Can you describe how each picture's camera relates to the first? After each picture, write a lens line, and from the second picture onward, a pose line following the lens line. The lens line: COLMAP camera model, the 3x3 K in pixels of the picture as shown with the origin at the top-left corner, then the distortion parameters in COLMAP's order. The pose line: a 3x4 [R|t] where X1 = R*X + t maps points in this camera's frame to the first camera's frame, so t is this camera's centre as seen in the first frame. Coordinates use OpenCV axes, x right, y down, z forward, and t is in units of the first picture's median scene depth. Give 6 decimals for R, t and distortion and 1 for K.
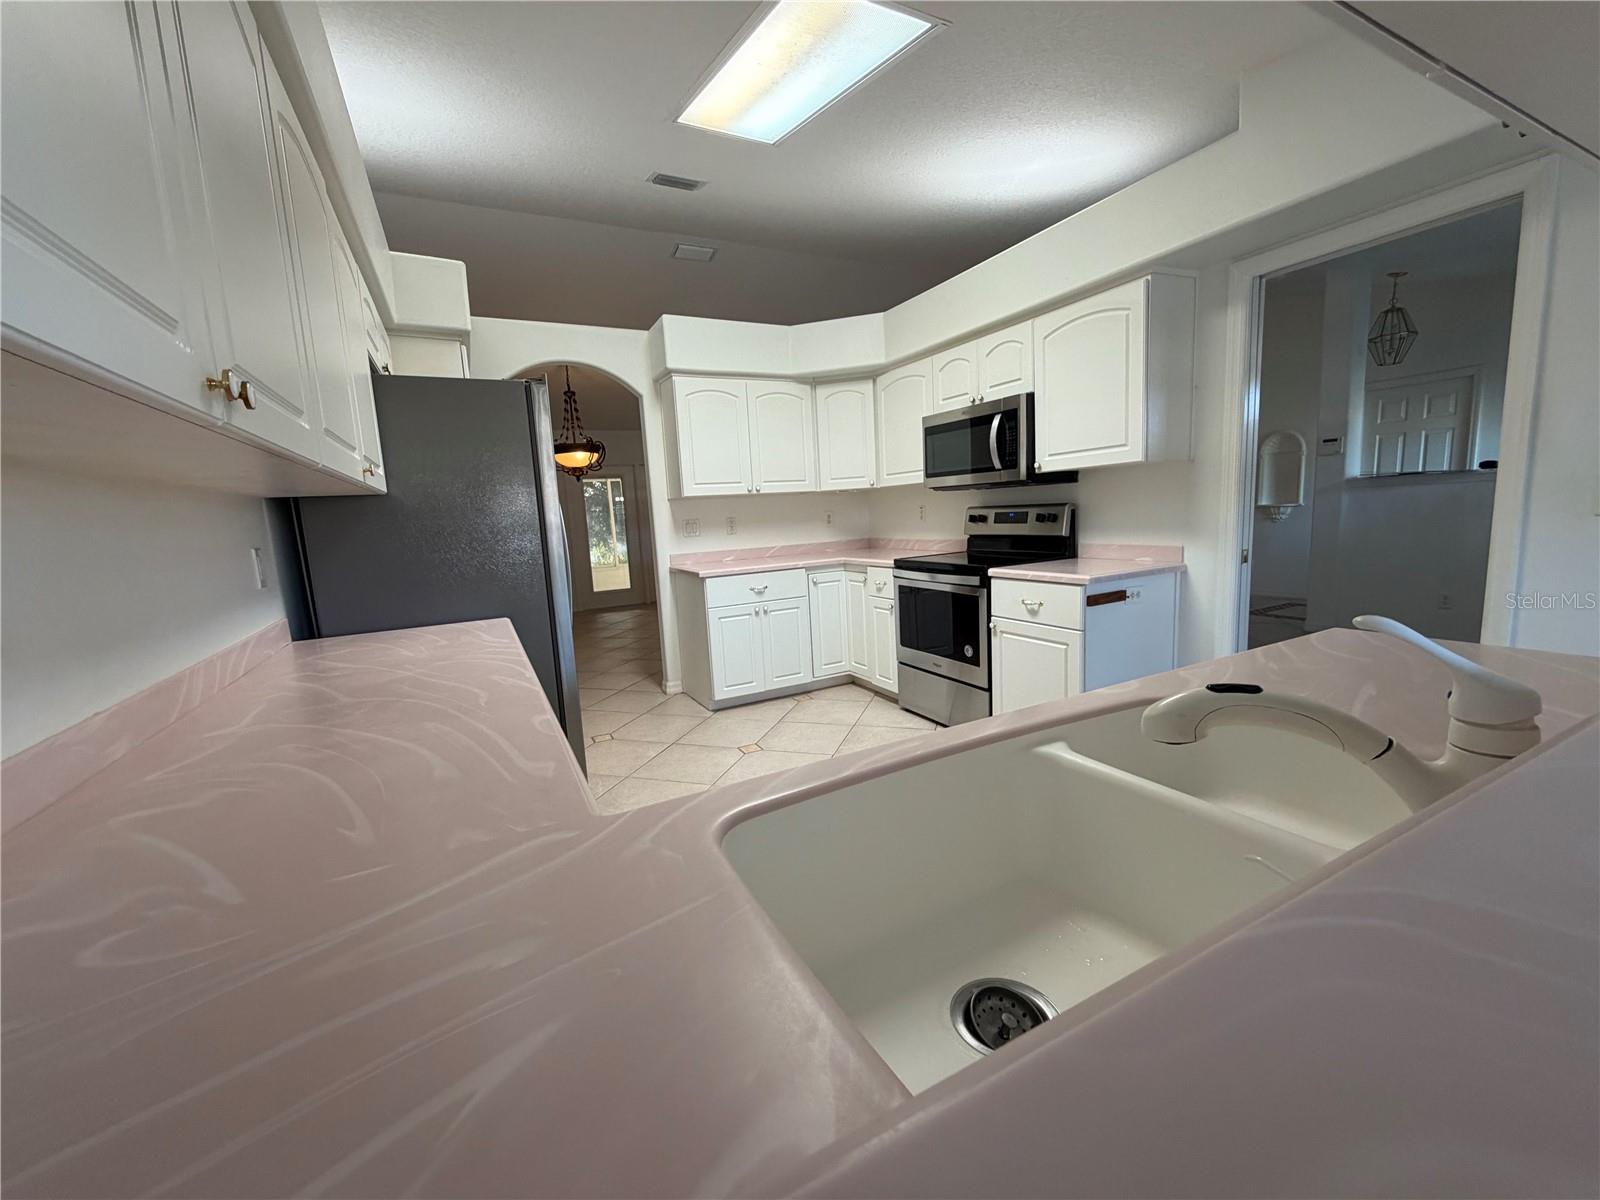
lens RADIAL K [[644.0, 0, 802.7], [0, 644.0, 601.7], [0, 0, 1]] dist [0.002406, -0.000194]
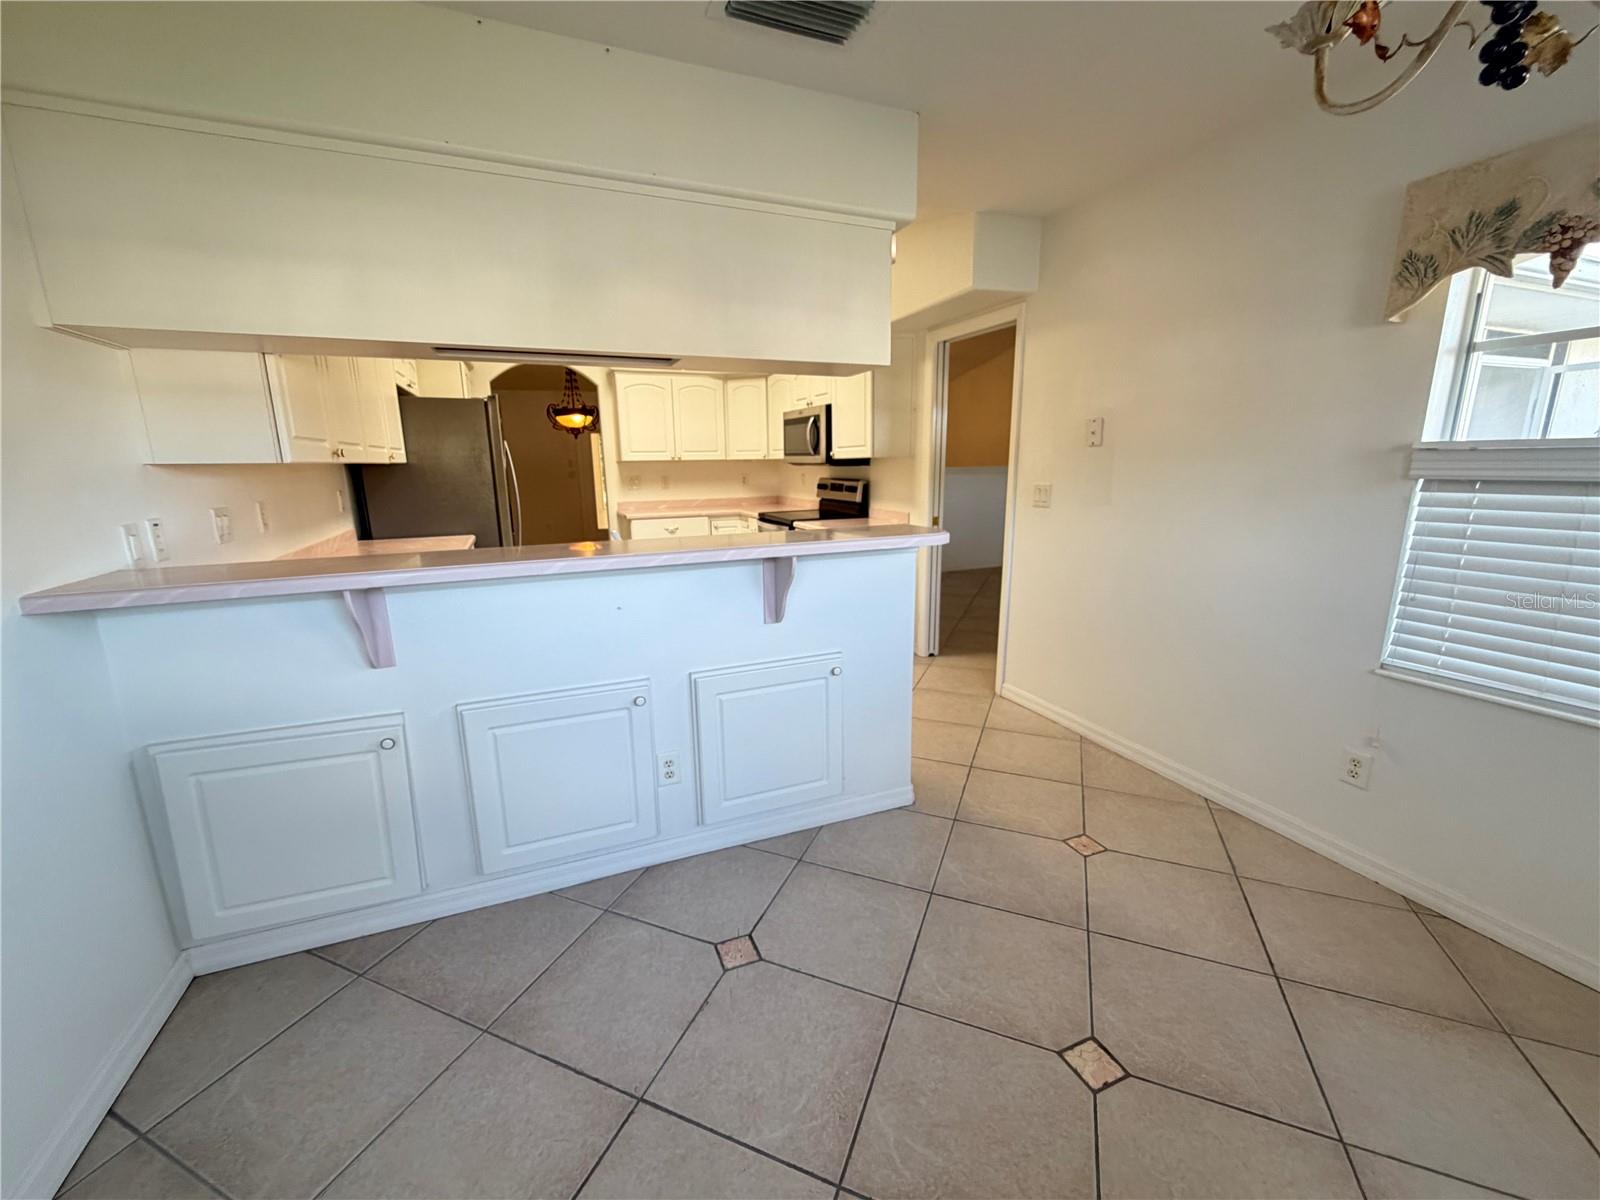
lens RADIAL K [[644.0, 0, 797.3], [0, 644.0, 596.9], [0, 0, 1]] dist [0.002406, -0.000194]
pose [[0.995820, 0.056286, -0.071936, 0.330779], [-0.051040, 0.996040, 0.072793, 0.011158], [0.075748, -0.068818, 0.994749, -0.411676]]
